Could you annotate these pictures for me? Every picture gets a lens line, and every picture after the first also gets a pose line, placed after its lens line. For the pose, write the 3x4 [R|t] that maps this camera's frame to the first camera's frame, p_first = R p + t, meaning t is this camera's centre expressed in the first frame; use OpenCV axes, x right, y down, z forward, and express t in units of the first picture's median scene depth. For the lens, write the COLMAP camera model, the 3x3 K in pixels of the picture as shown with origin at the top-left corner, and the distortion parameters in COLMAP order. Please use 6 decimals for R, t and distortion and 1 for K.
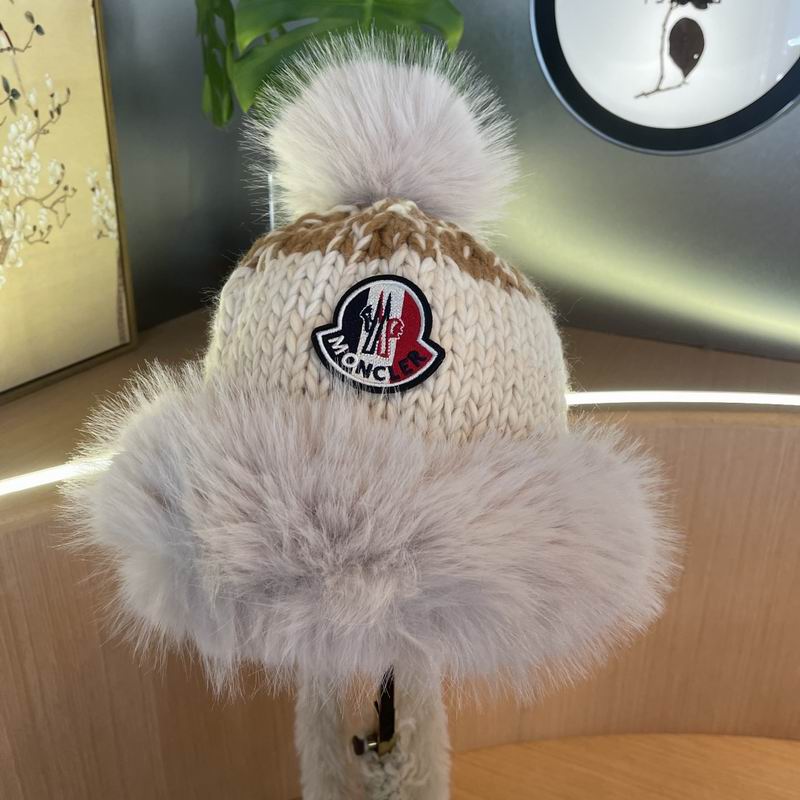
lens RADIAL K [[811.6, 0, 400.6], [0, 811.6, 395.9], [0, 0, 1]] dist [0.021320, 0.000000]
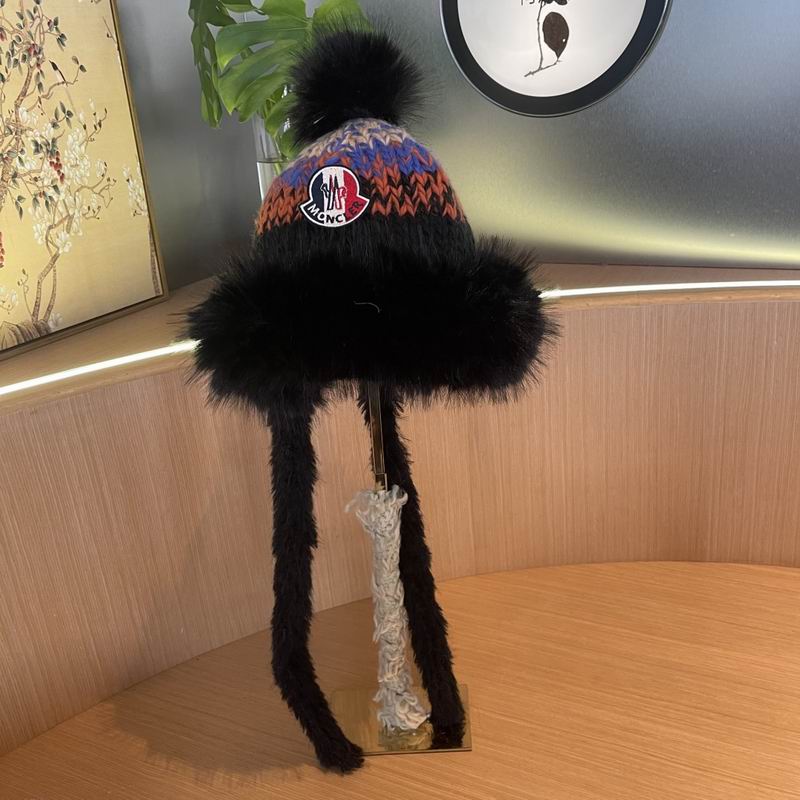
lens RADIAL K [[811.6, 0, 399.9], [0, 811.6, 396.0], [0, 0, 1]] dist [0.021320, 0.000000]
pose [[0.994743, -0.080128, -0.063765, 0.148116], [0.078018, 0.996340, -0.034911, 0.204445], [0.066329, 0.029753, 0.997354, -0.355124]]
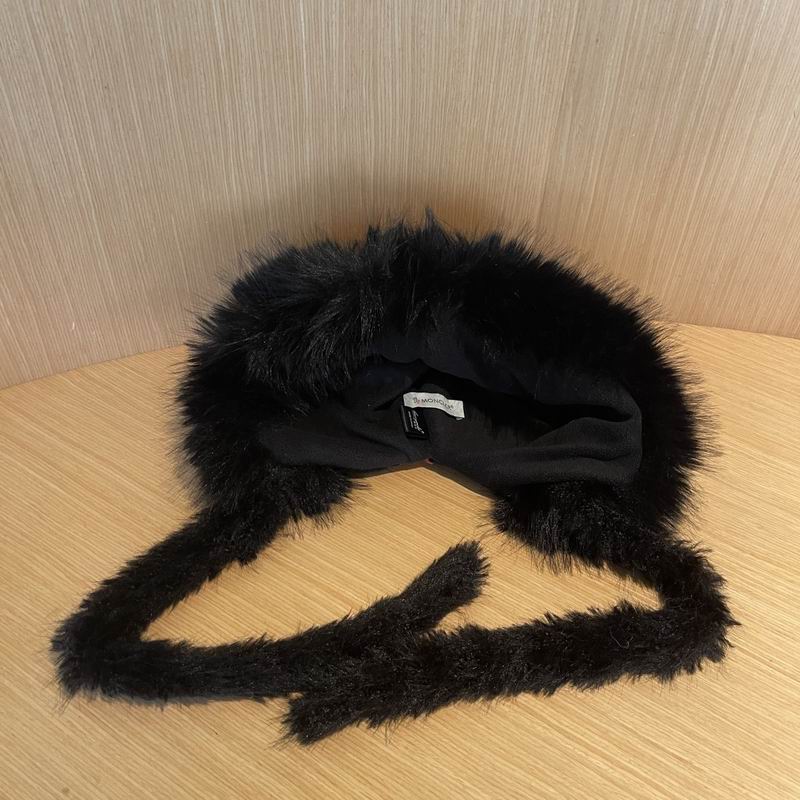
lens RADIAL K [[811.6, 0, 402.5], [0, 811.6, 405.4], [0, 0, 1]] dist [0.021320, 0.000000]
pose [[0.988324, 0.122493, -0.090616, 0.123767], [-0.082155, 0.929275, 0.360137, 0.244060], [0.128321, -0.348488, 0.928488, 0.147320]]
